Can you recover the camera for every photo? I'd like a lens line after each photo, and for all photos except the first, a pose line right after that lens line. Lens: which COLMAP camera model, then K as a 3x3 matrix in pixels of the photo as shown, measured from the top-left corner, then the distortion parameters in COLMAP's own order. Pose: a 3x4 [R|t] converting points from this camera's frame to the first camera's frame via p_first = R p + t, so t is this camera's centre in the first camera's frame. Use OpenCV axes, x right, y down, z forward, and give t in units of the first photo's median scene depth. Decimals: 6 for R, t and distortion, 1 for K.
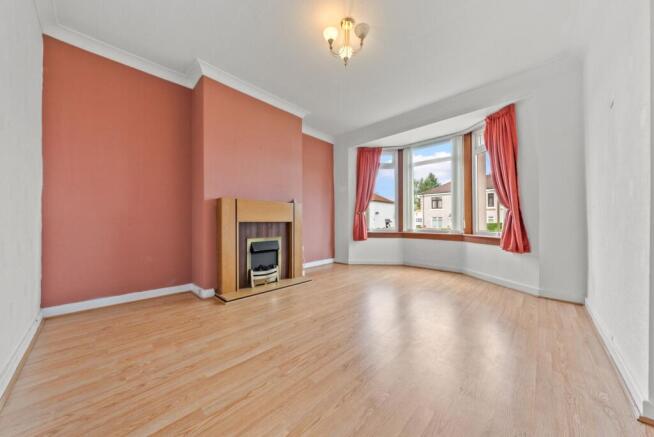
lens RADIAL K [[225.8, 0, 331.6], [0, 225.8, 223.7], [0, 0, 1]] dist [-0.006560, 0.000548]
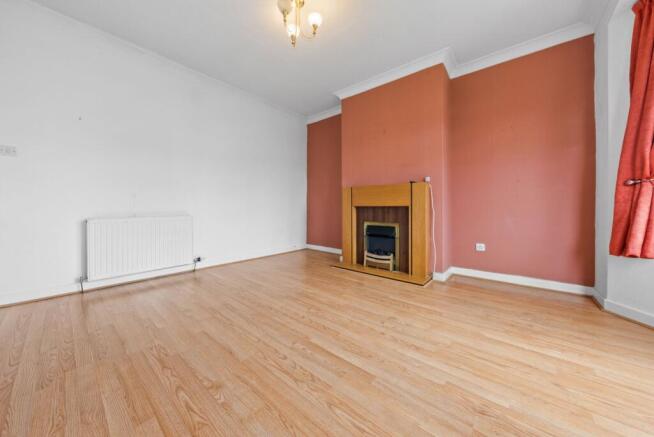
lens RADIAL K [[225.8, 0, 326.5], [0, 225.8, 215.6], [0, 0, 1]] dist [-0.006560, 0.000548]
pose [[0.042331, 0.036226, -0.998447, 0.707503], [-0.011156, 0.999297, 0.035784, -0.000846], [0.999041, 0.009624, 0.042705, 0.733593]]
